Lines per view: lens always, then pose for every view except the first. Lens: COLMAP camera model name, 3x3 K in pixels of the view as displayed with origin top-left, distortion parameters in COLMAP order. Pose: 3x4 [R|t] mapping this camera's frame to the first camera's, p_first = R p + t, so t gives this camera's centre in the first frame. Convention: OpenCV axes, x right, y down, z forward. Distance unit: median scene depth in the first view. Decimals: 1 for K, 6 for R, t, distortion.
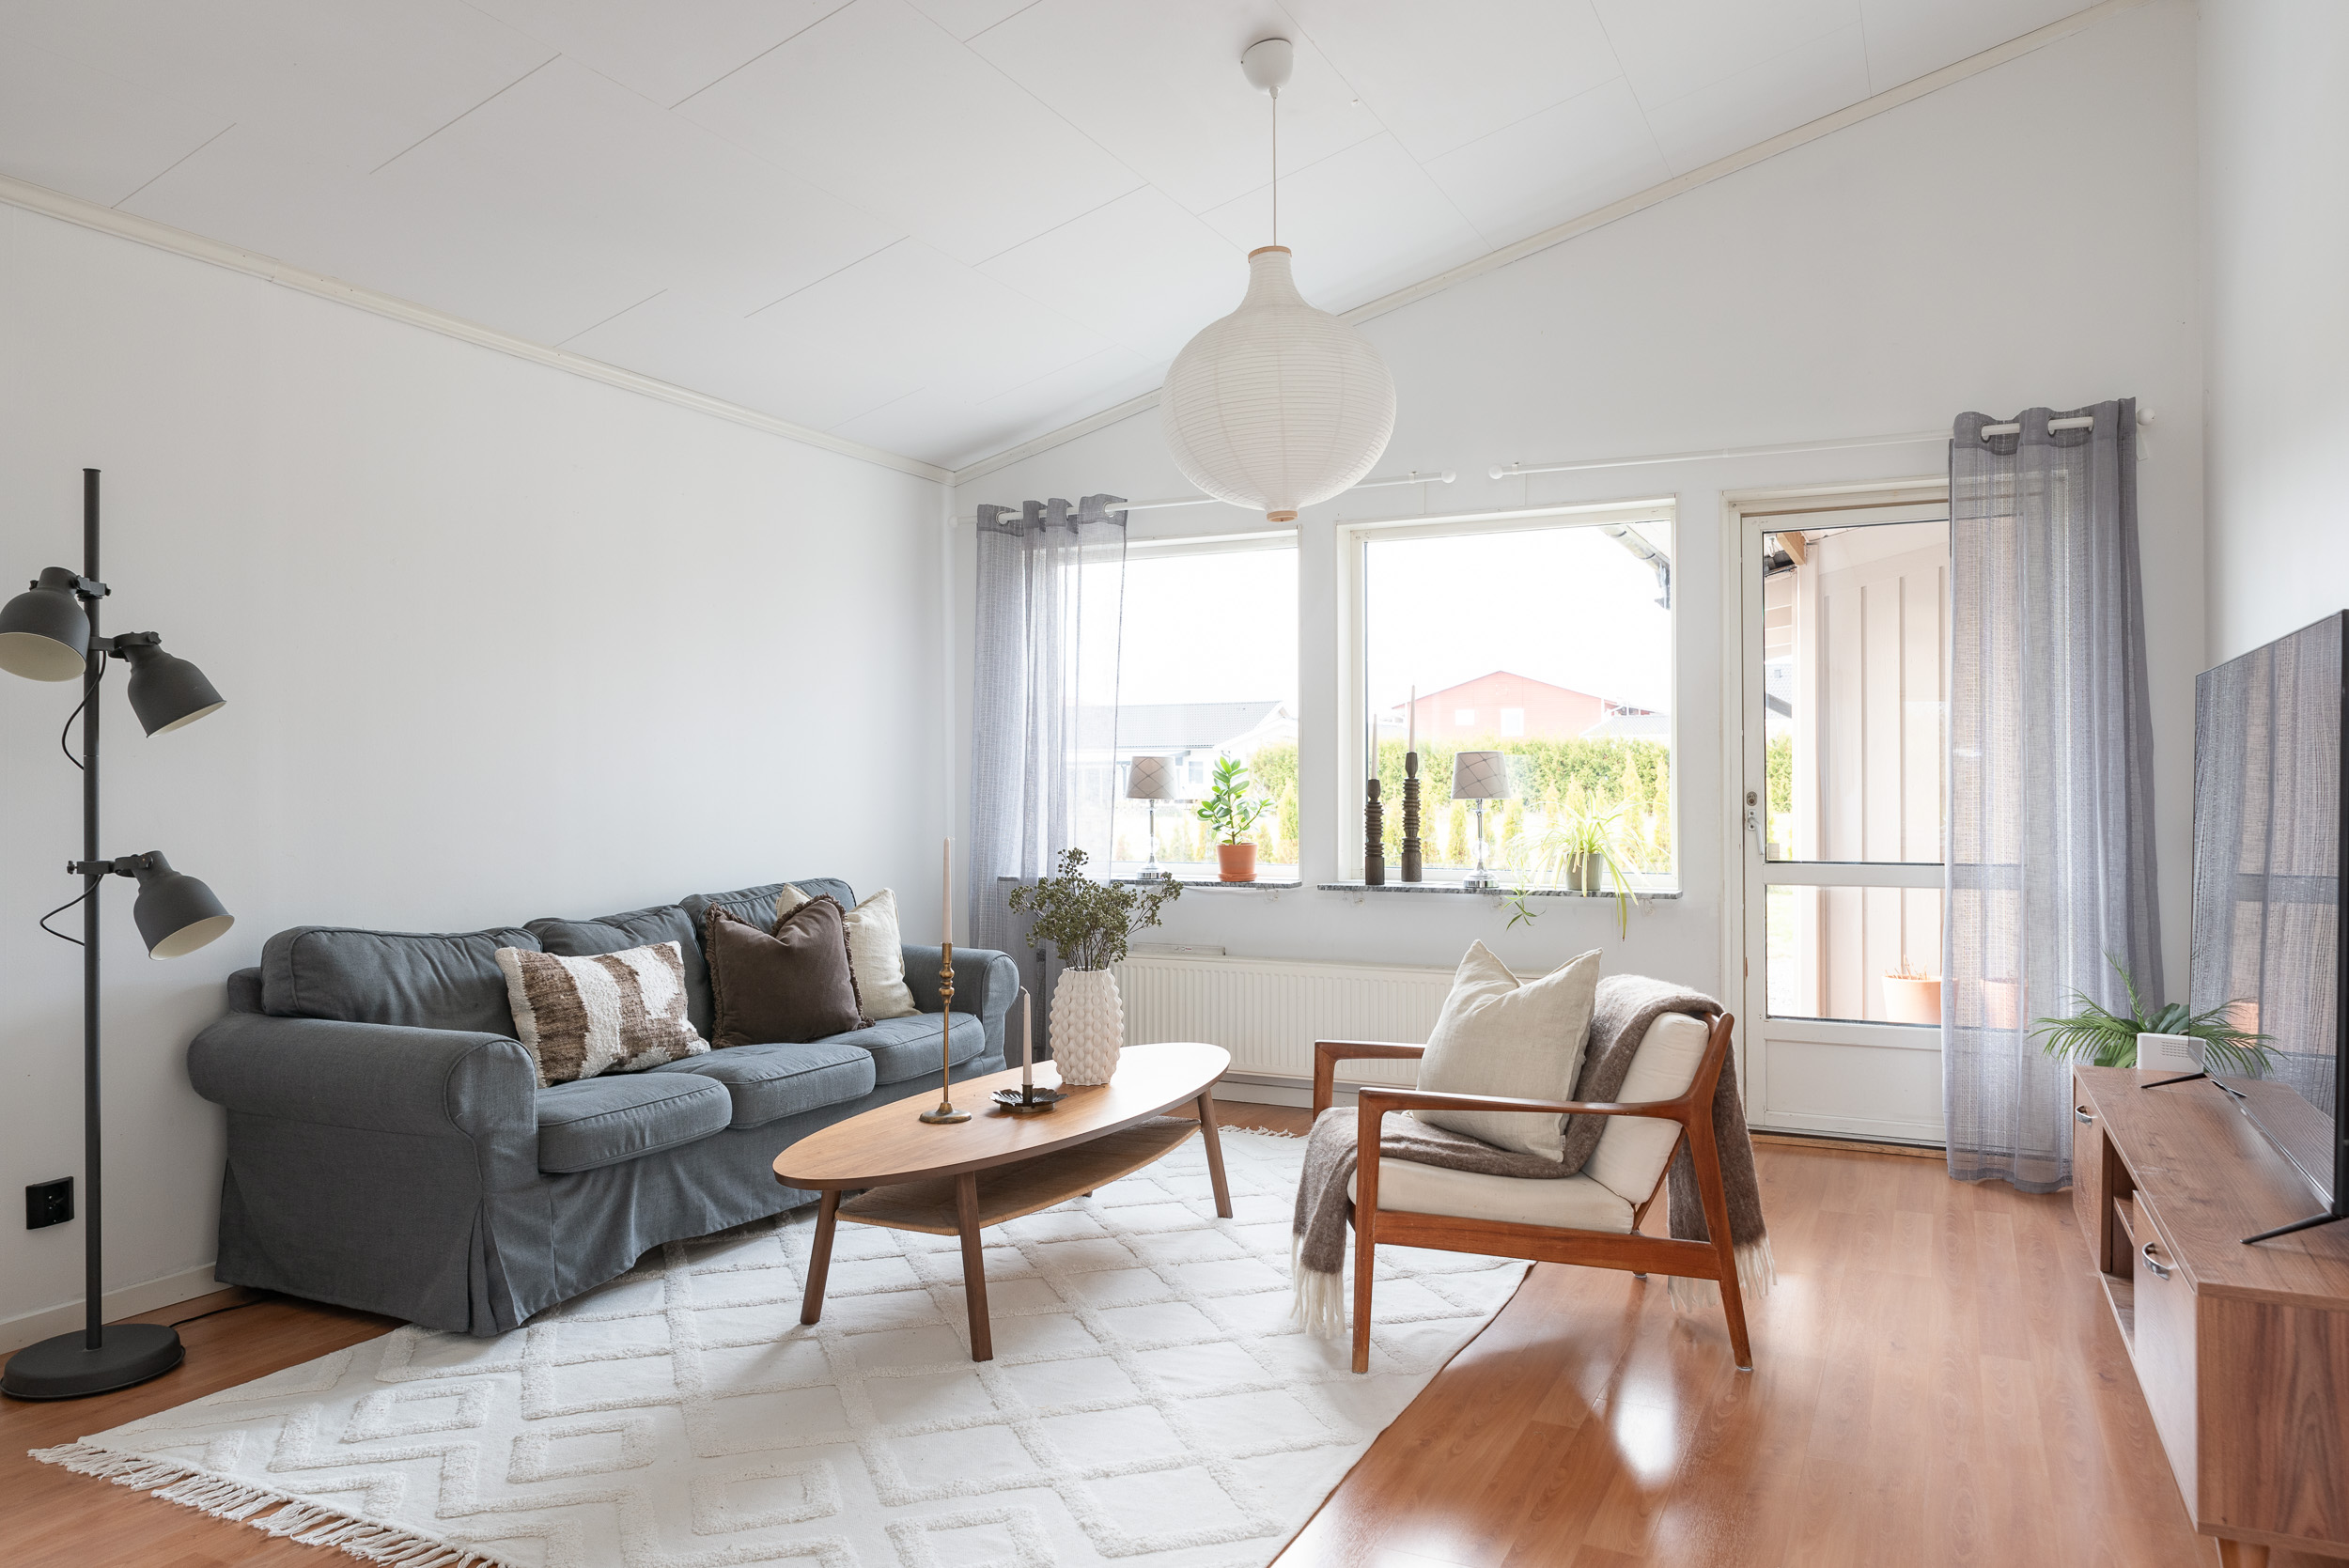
lens RADIAL K [[1606.4, 0, 1174.5], [0, 1606.4, 784.0], [0, 0, 1]] dist [-0.005655, -0.009061]
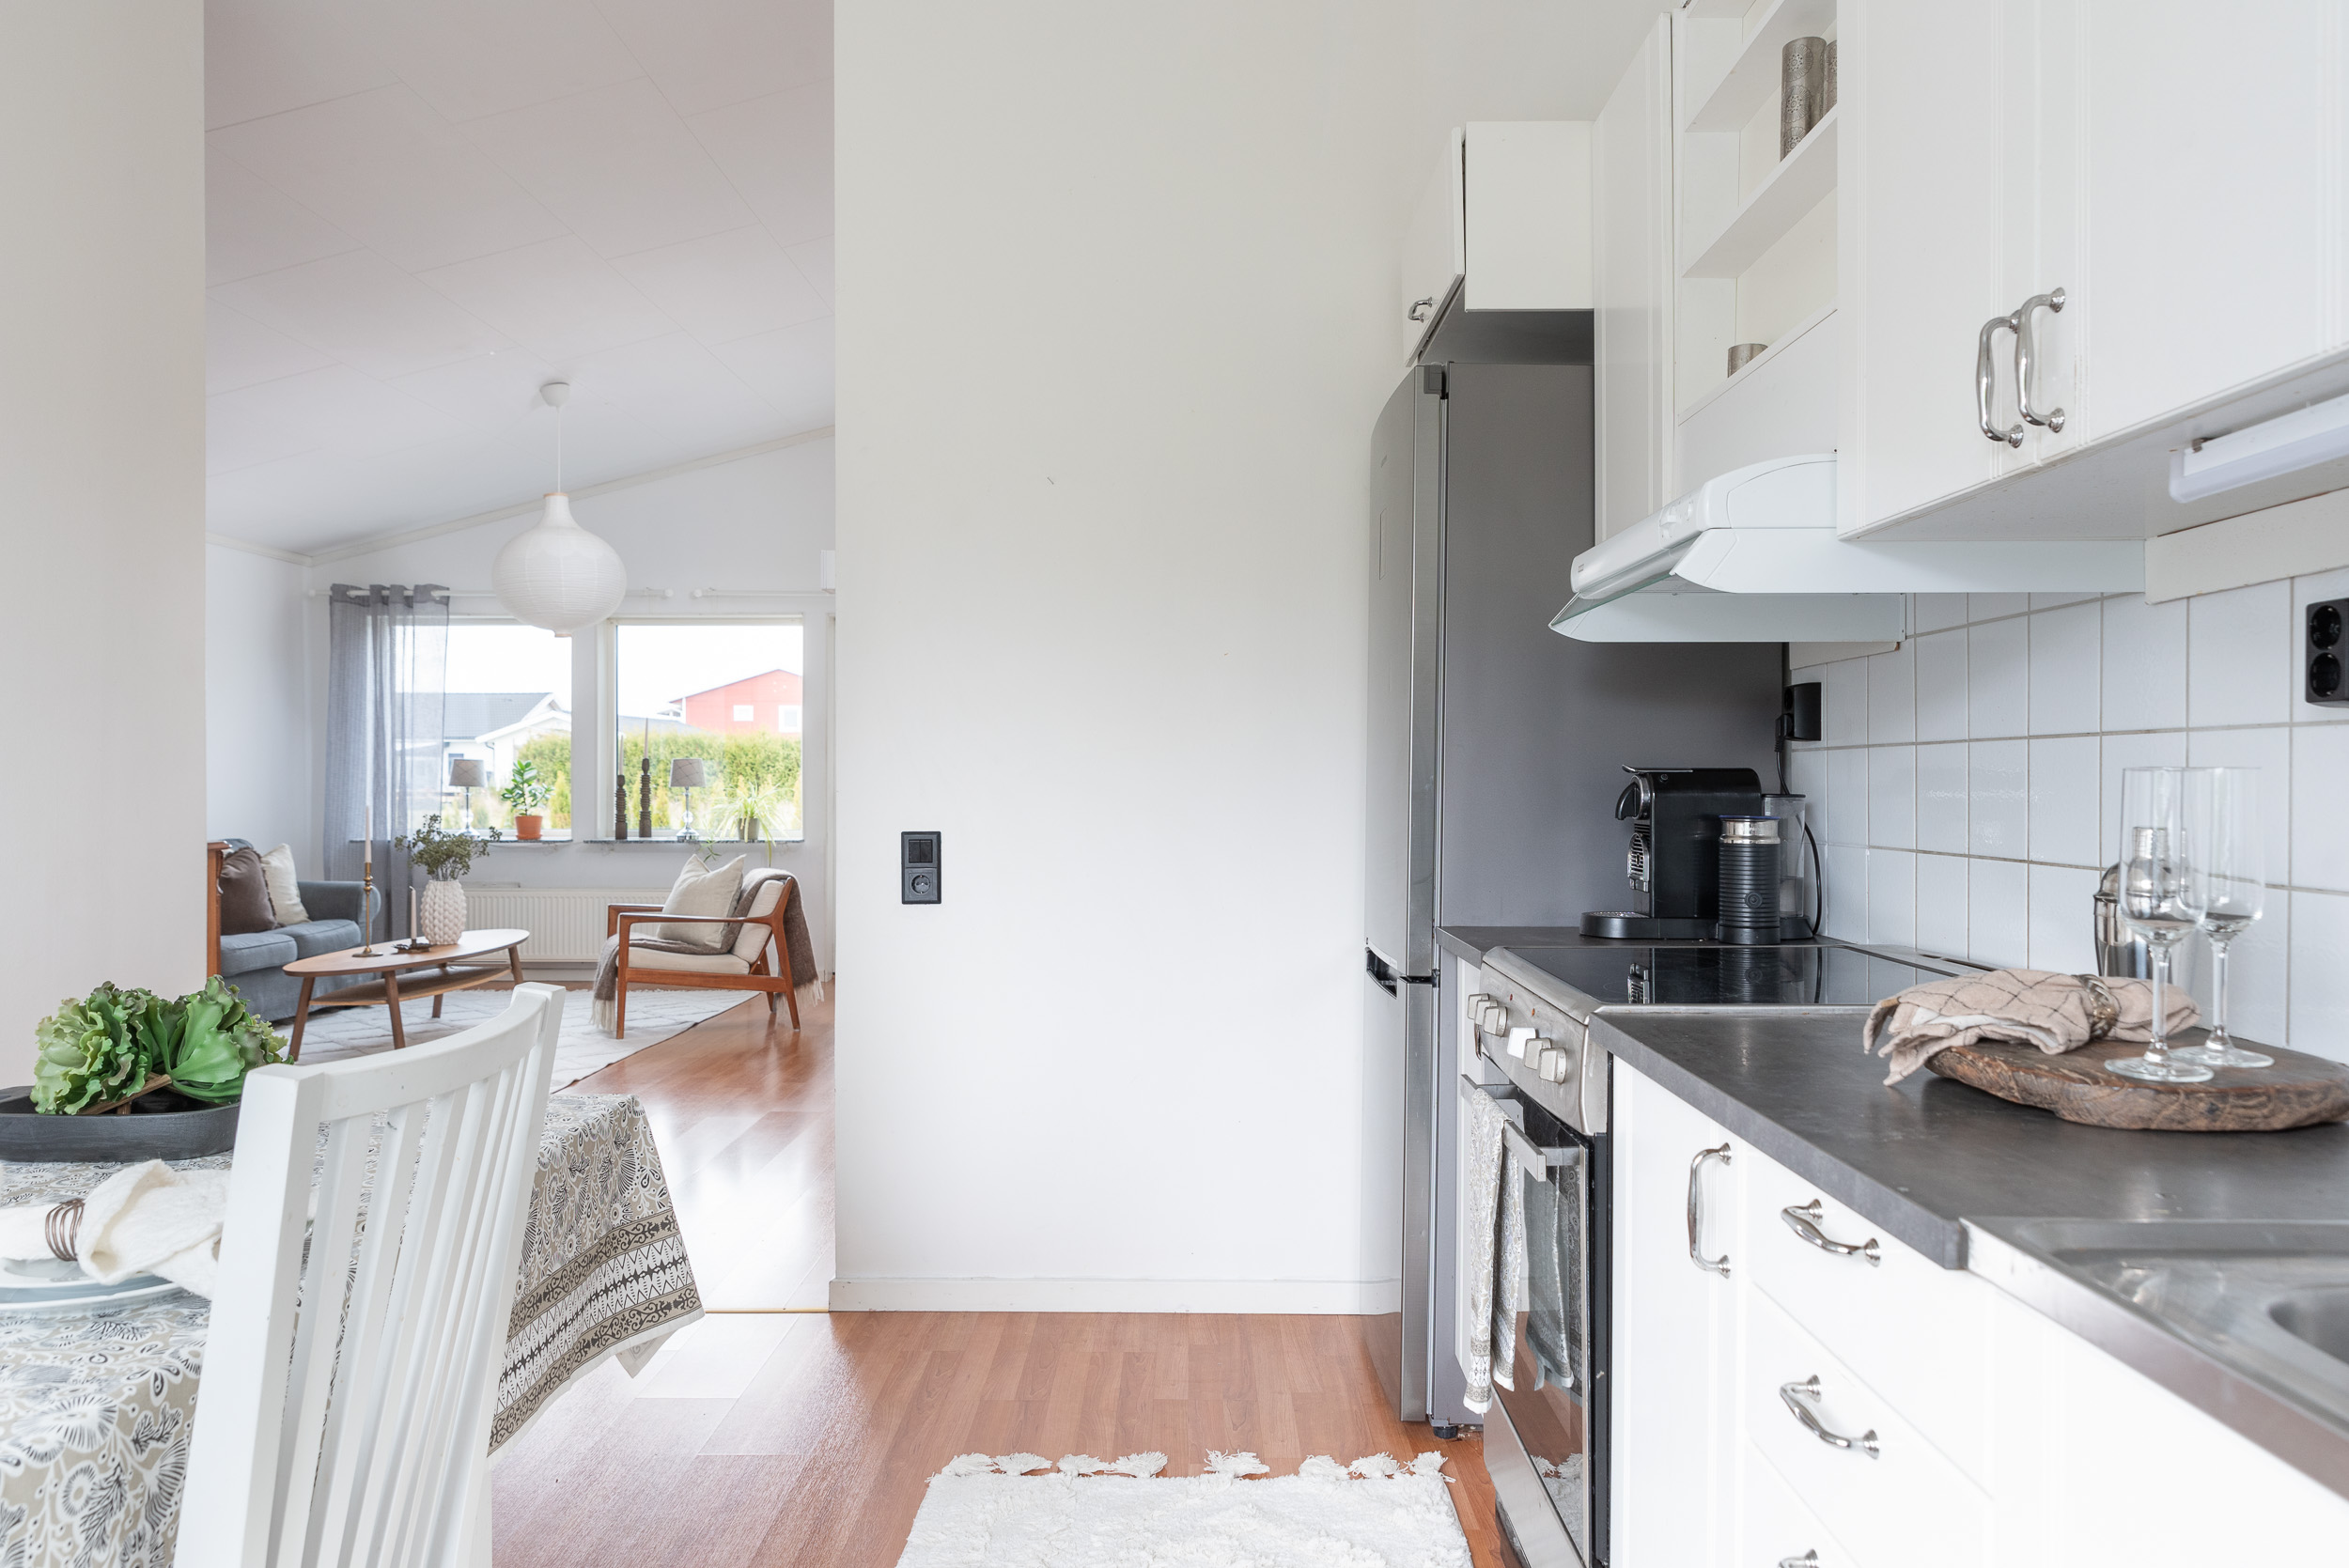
lens RADIAL K [[1560.3, 0, 1174.5], [0, 1560.3, 784.0], [0, 0, 1]] dist [0.001625, -0.007923]
pose [[0.887708, 0.008529, 0.460328, -0.108017], [-0.005498, 0.999953, -0.007925, 0.015882], [-0.460374, 0.004504, 0.887714, -0.674625]]
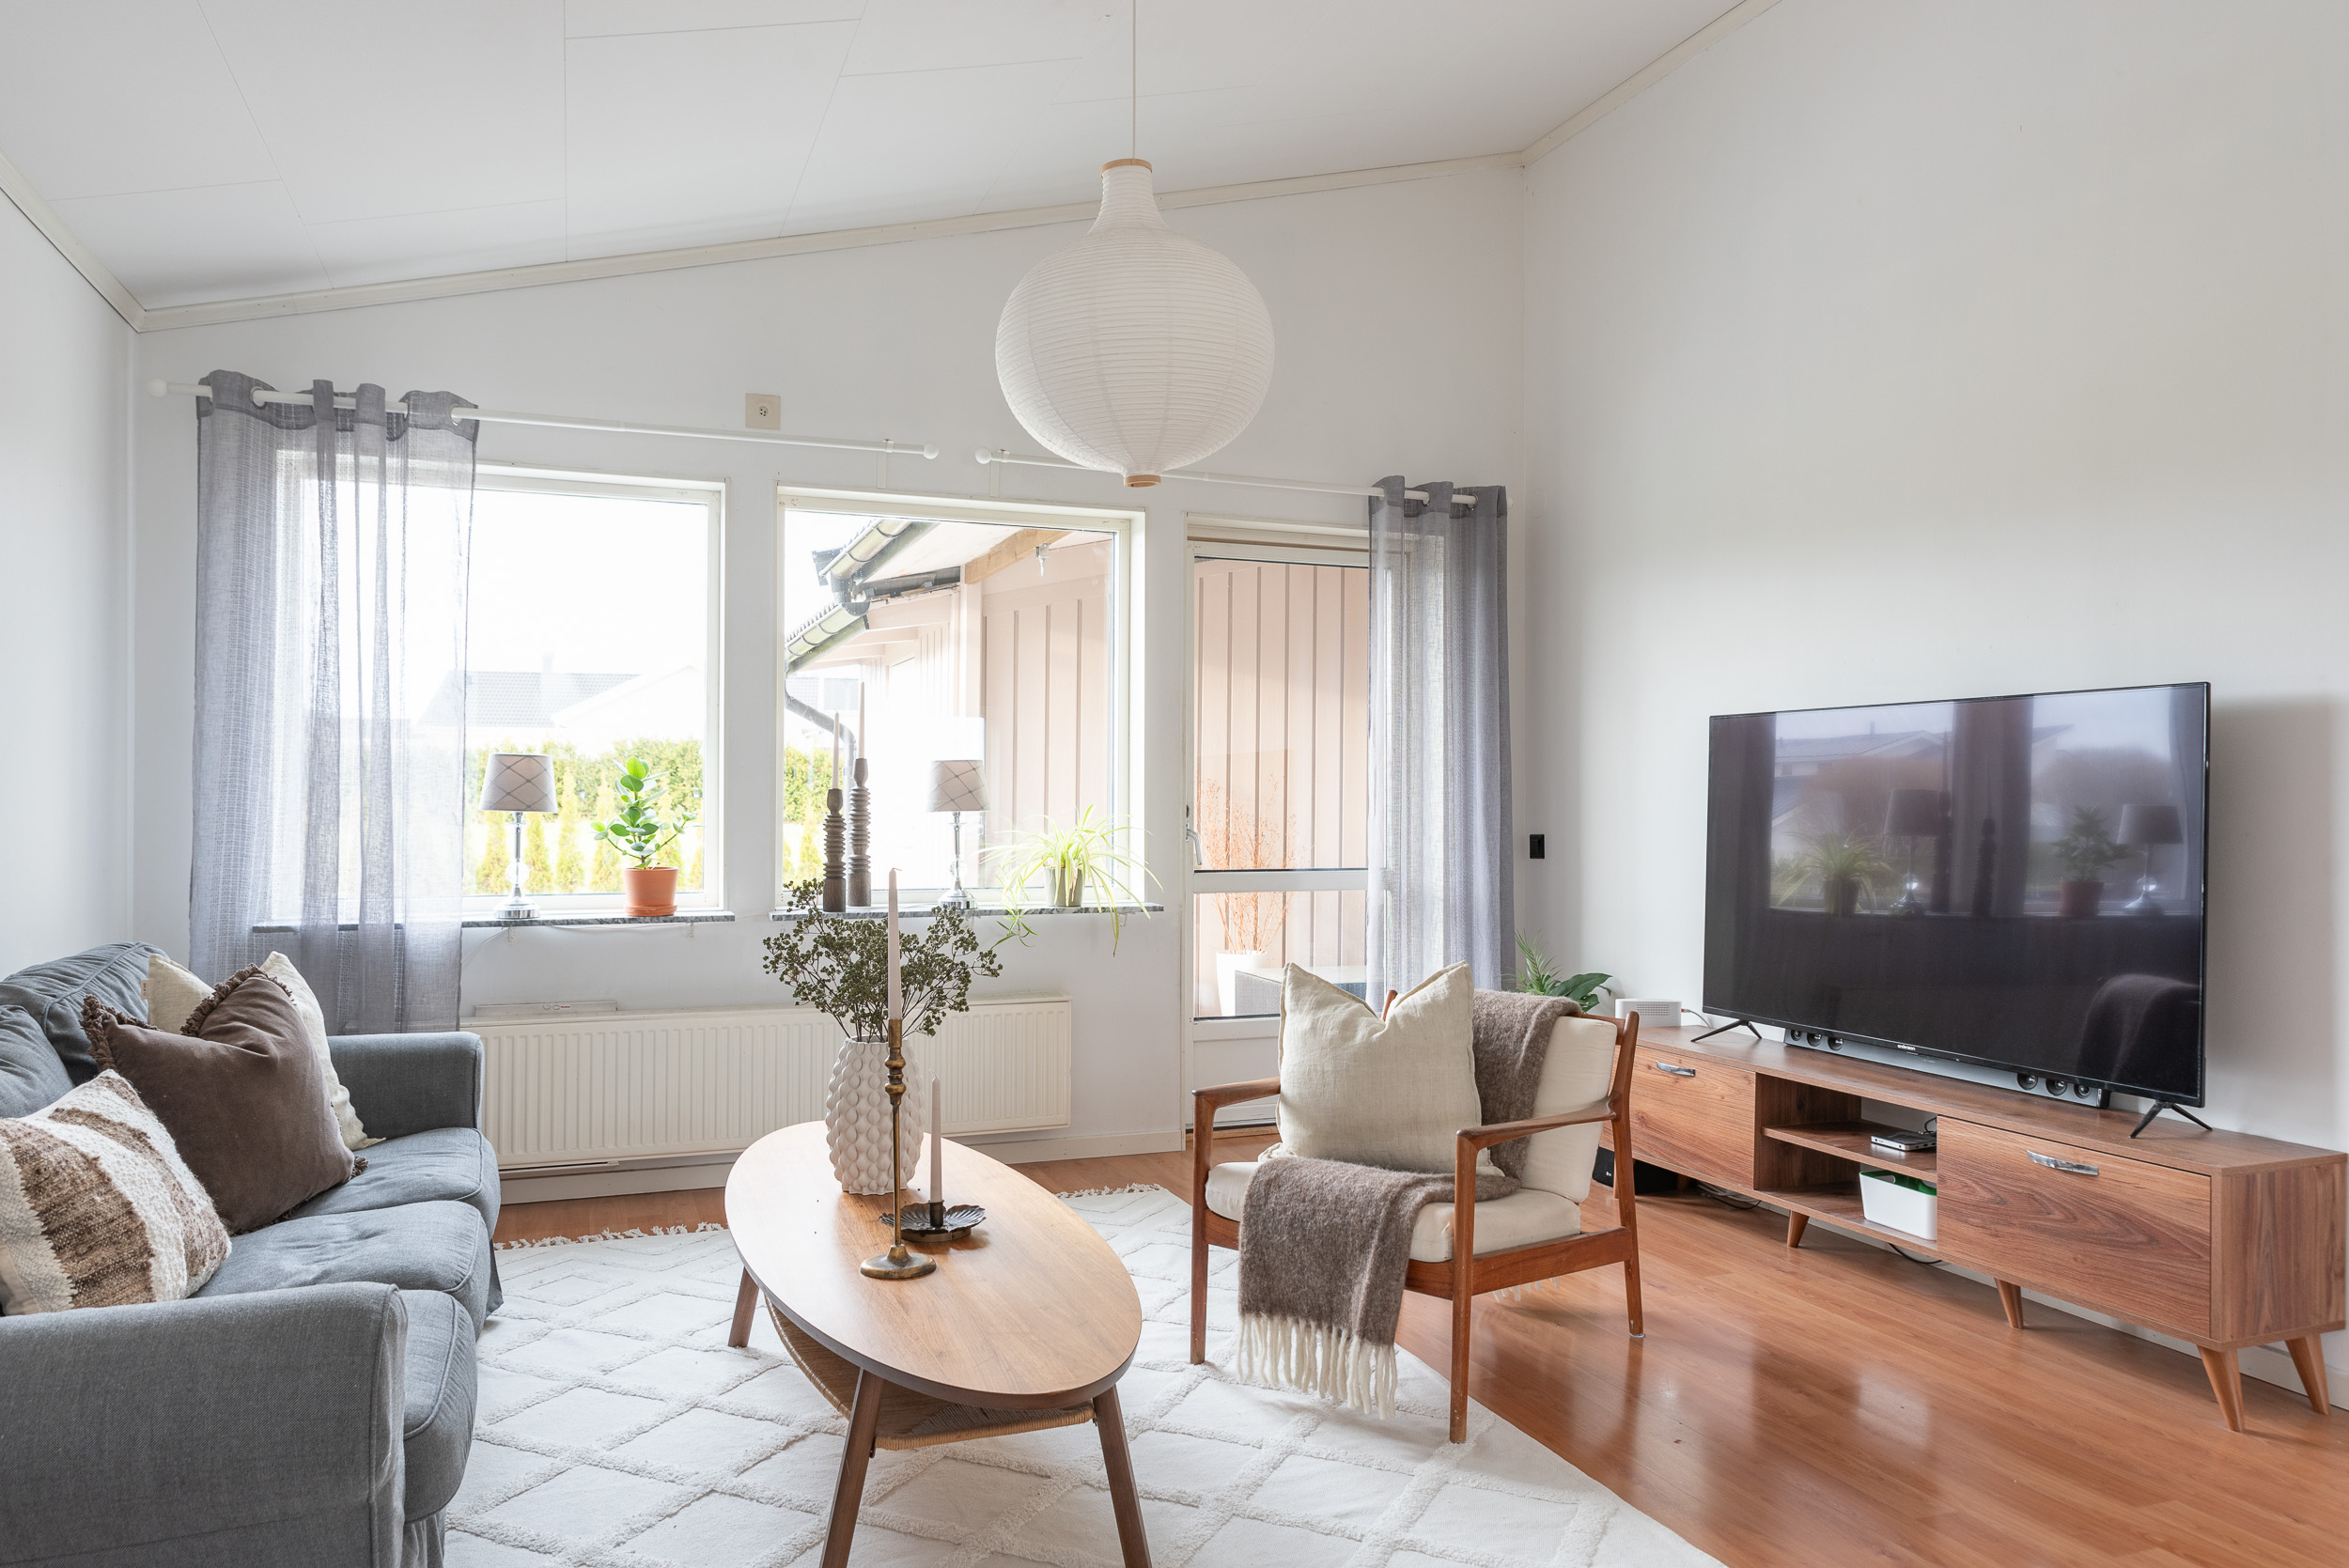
lens RADIAL K [[1573.7, 0, 1181.0], [0, 1573.7, 797.2], [0, 0, 1]] dist [0.007535, 0.000036]
pose [[0.676434, 0.007569, 0.736465, -0.376870], [-0.006568, 0.999969, -0.004244, 0.003985], [-0.736474, -0.001966, 0.676463, 0.296896]]
